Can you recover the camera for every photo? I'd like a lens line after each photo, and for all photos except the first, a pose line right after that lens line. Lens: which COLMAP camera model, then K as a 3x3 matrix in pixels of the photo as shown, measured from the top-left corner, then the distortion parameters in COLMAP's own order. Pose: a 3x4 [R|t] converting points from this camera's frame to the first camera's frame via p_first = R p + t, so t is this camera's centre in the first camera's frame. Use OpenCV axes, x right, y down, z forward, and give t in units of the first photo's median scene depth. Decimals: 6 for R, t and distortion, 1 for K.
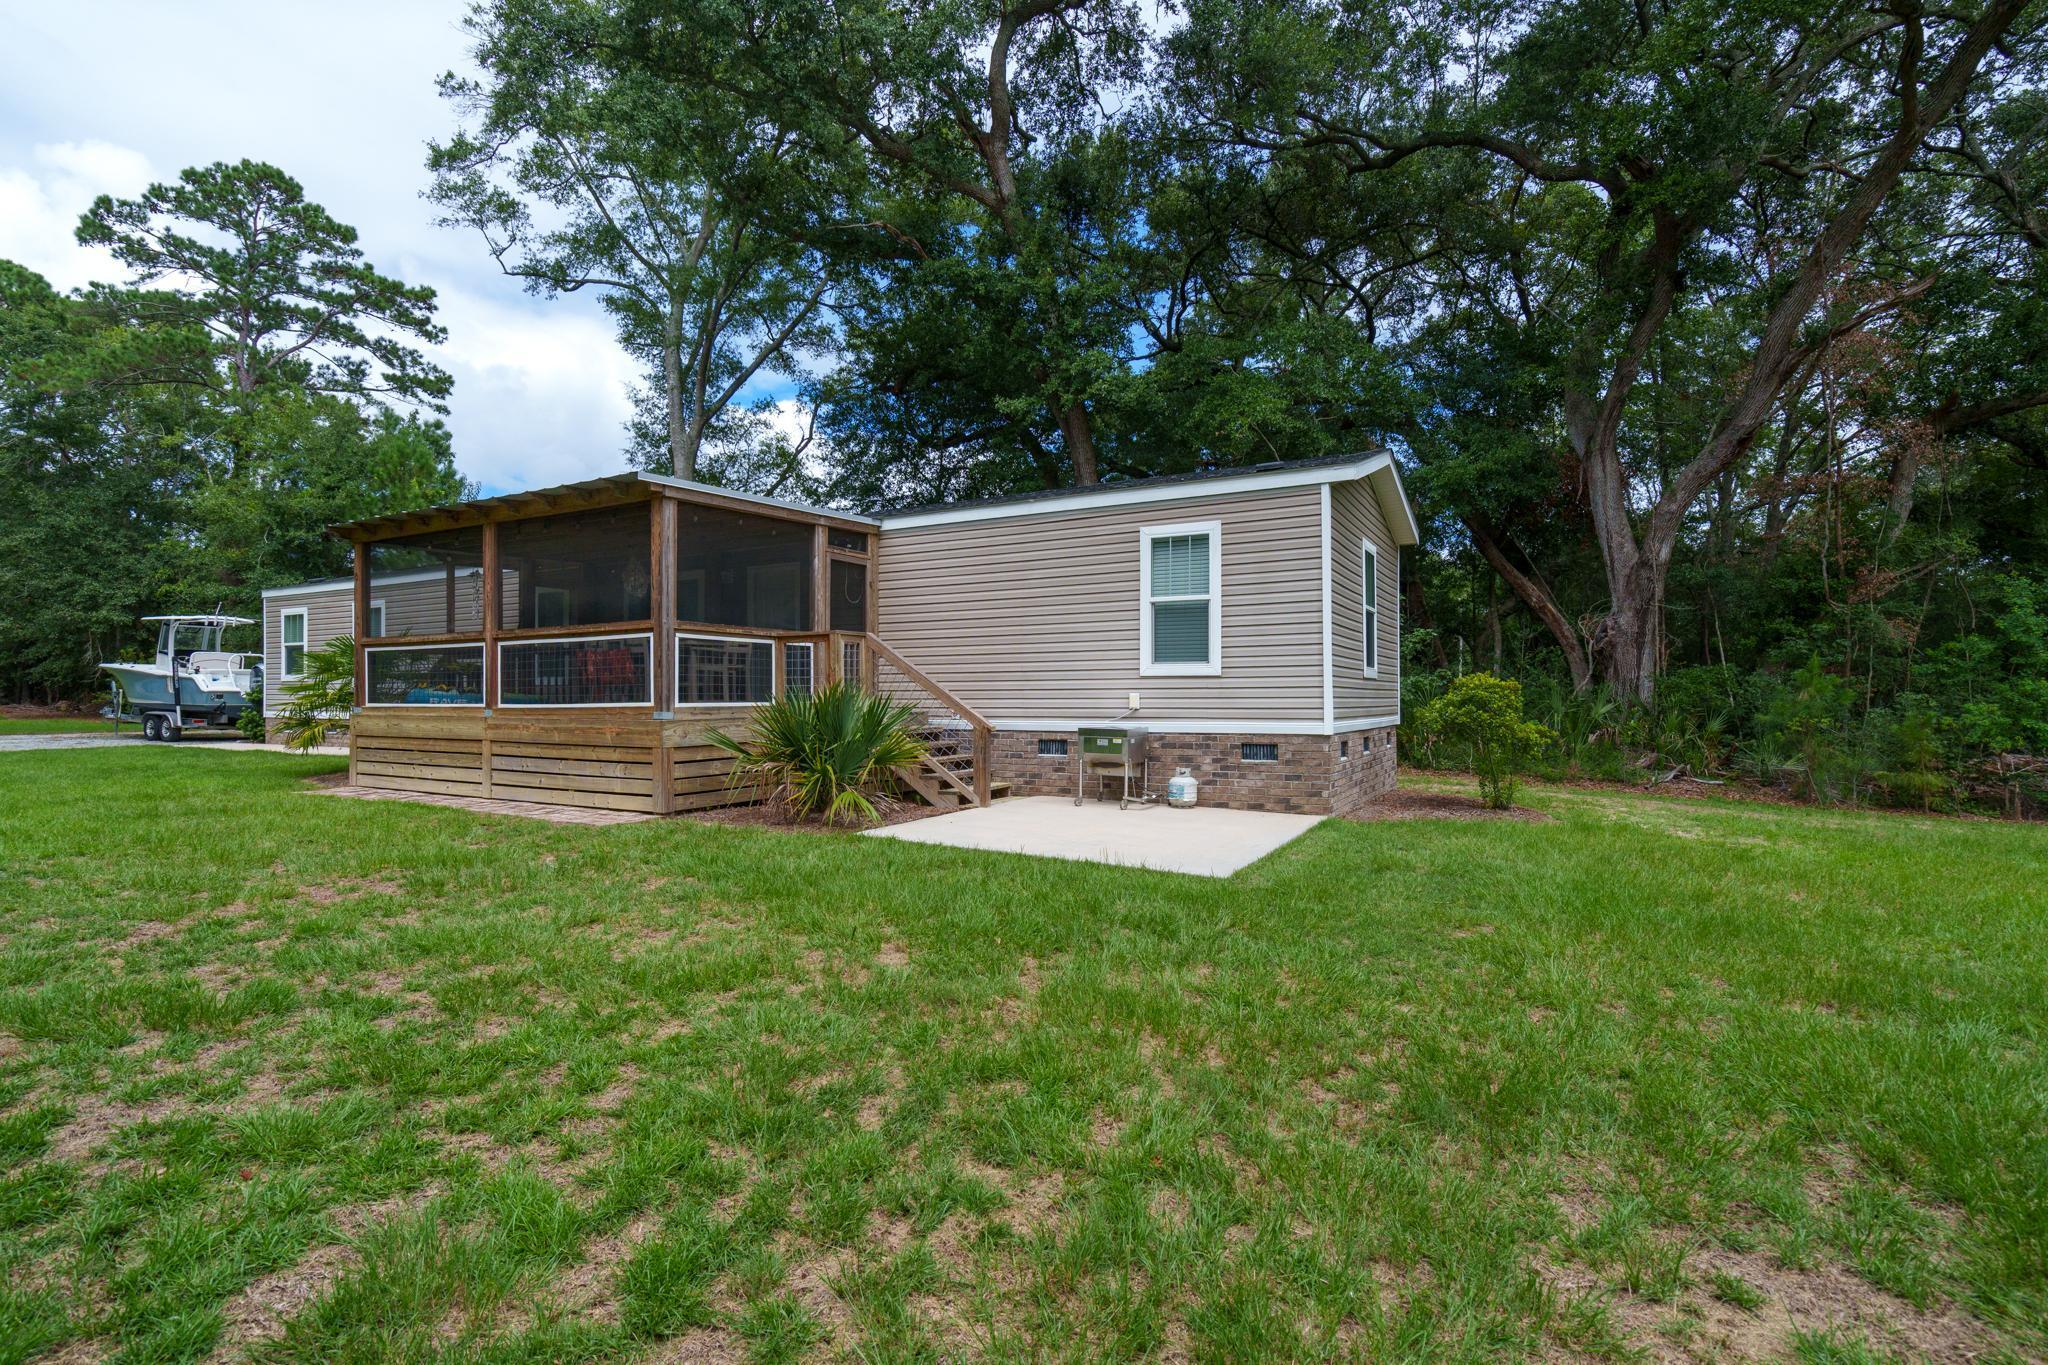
lens RADIAL K [[936.2, 0, 1017.2], [0, 936.2, 679.7], [0, 0, 1]] dist [-0.000959, -0.000137]
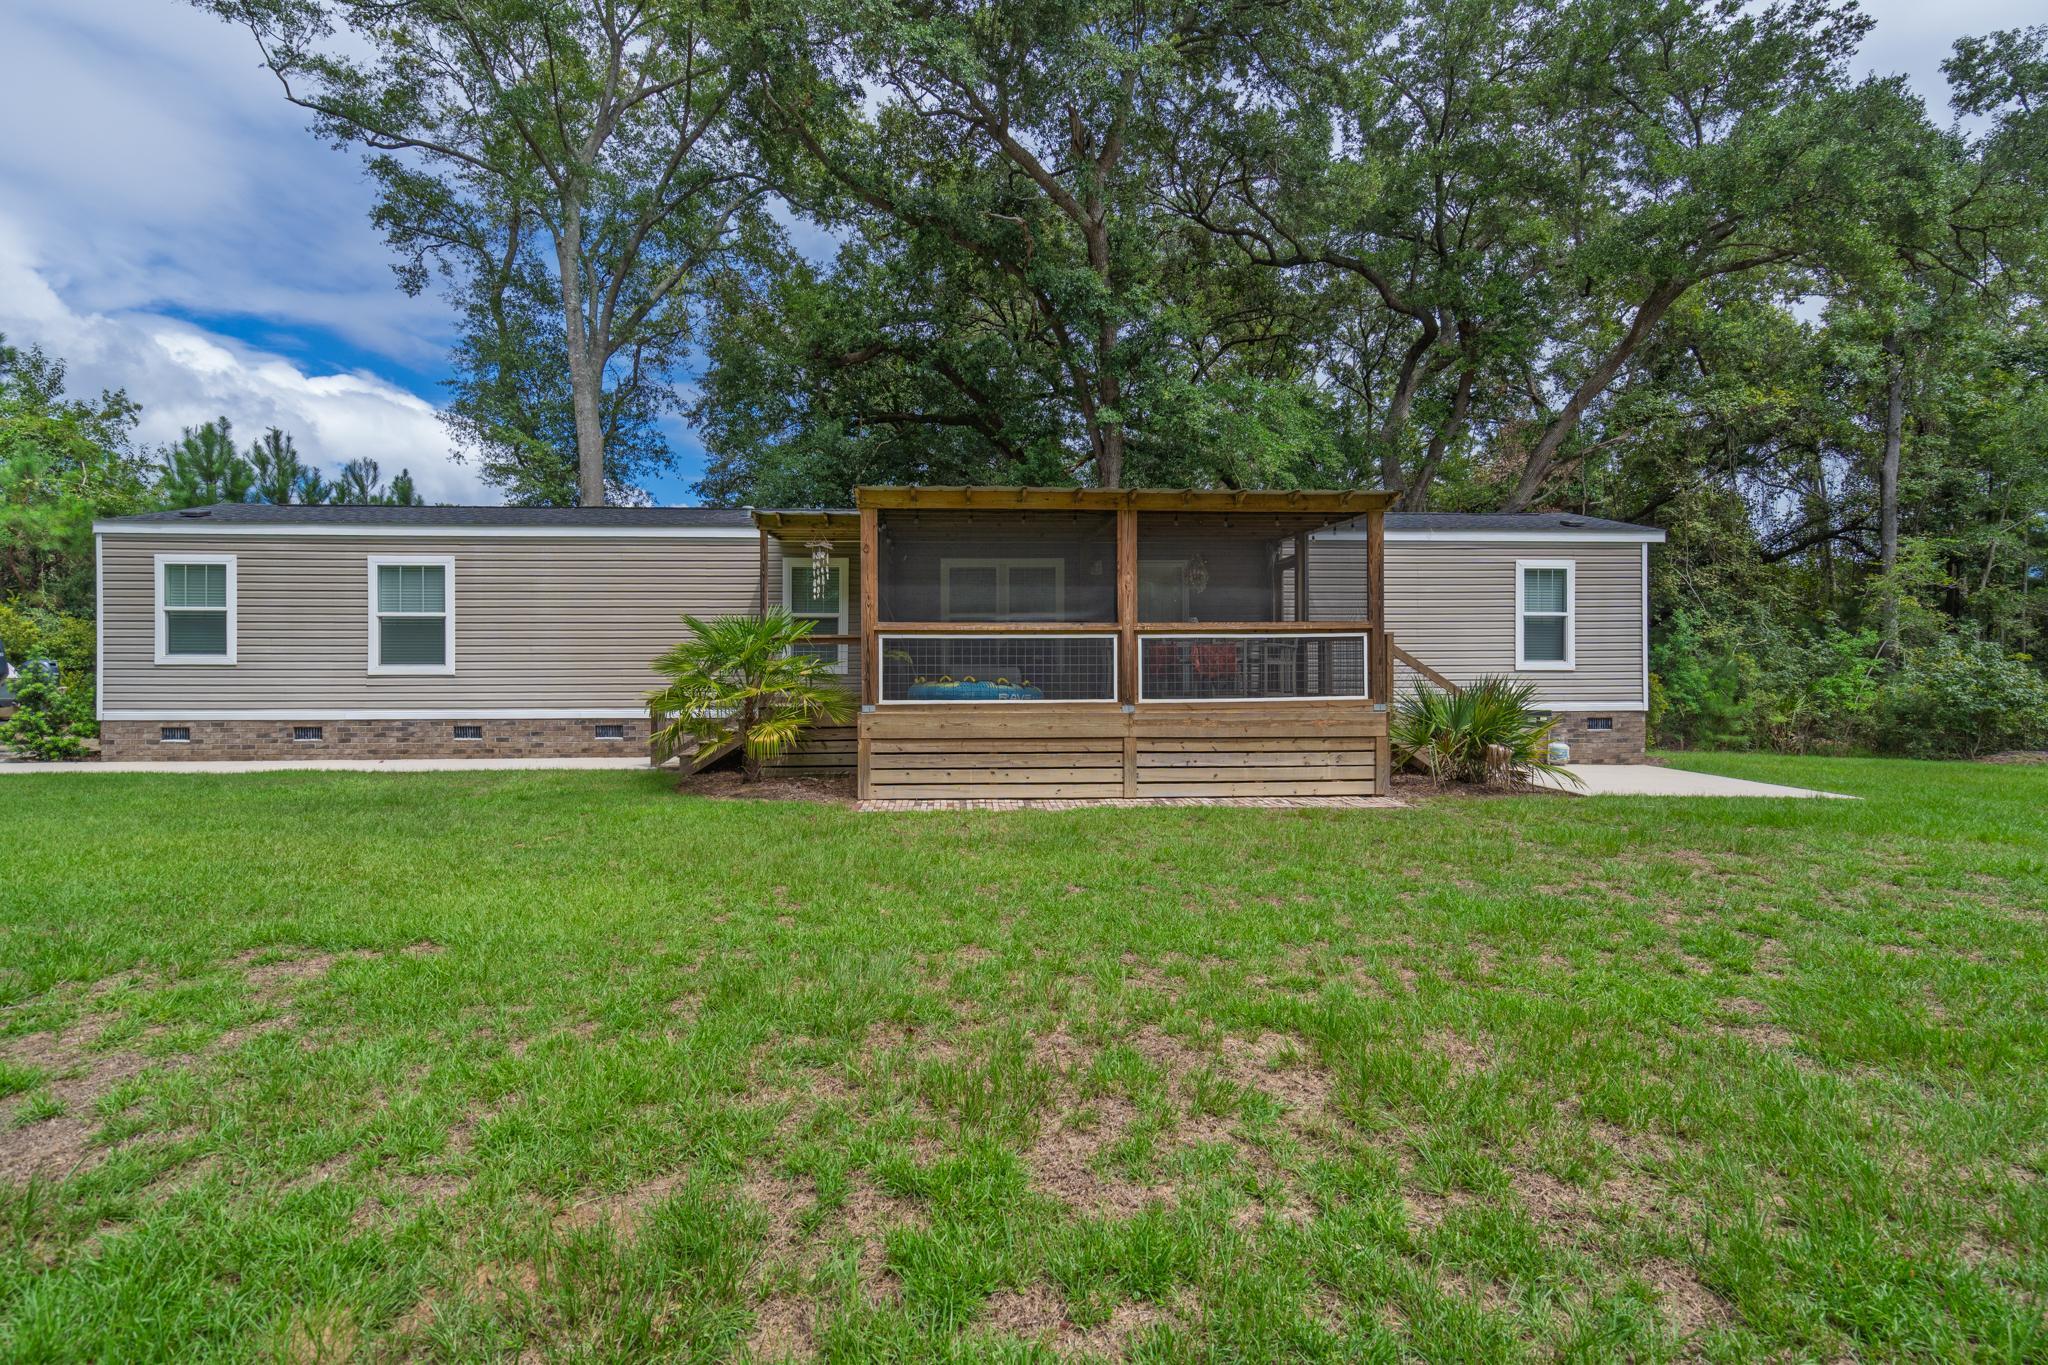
lens RADIAL K [[936.2, 0, 1017.2], [0, 936.2, 679.7], [0, 0, 1]] dist [-0.000959, -0.000137]
pose [[0.842904, -0.005227, 0.538038, -1.202454], [-0.001739, 0.999921, 0.012438, -0.006890], [-0.538061, -0.011419, 0.842829, 0.250662]]
